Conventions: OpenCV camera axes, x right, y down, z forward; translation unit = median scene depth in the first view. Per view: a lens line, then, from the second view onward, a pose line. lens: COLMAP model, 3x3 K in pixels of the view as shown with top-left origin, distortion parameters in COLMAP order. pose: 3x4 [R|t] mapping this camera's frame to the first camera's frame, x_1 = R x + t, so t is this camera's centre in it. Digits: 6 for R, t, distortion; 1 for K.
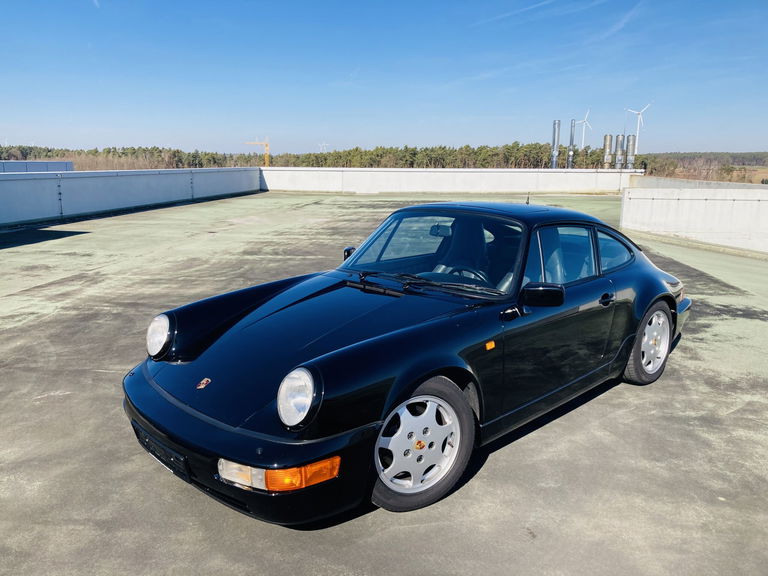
lens RADIAL K [[644.5, 0, 374.7], [0, 644.5, 285.3], [0, 0, 1]] dist [0.042280, -0.011722]
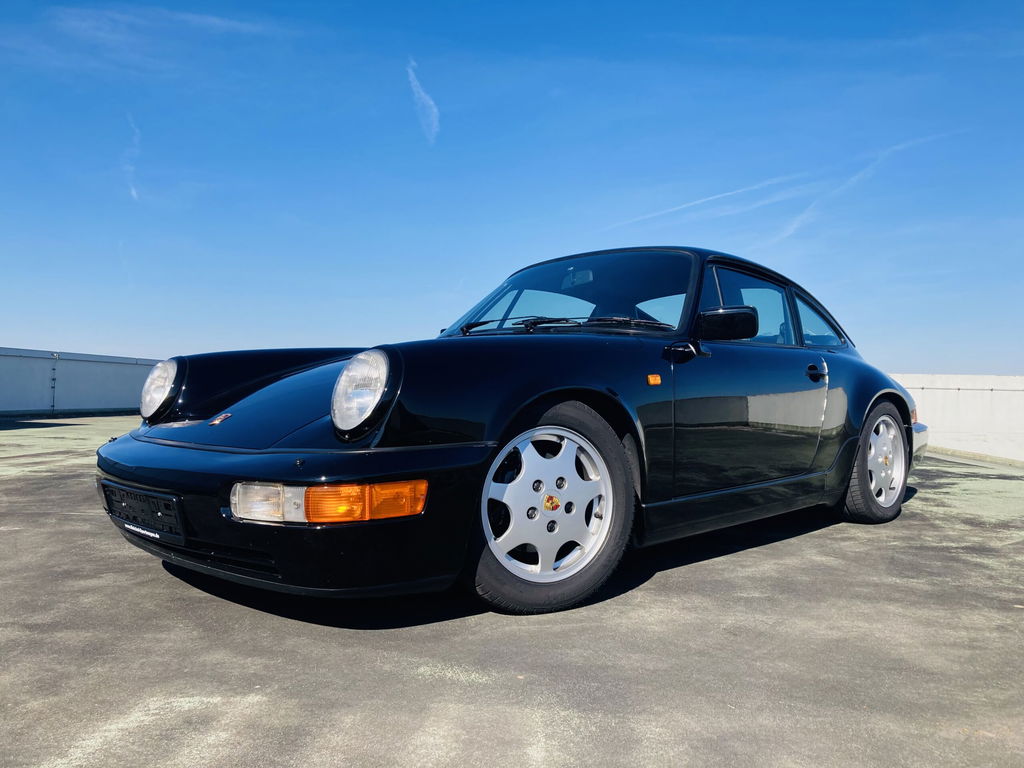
lens RADIAL K [[859.3, 0, 509.1], [0, 859.3, 381.9], [0, 0, 1]] dist [0.042280, -0.011722]
pose [[0.999465, 0.013236, 0.029908, 0.000084], [-0.006914, 0.979286, -0.202364, 0.280713], [-0.031967, 0.202049, 0.978854, 0.128341]]
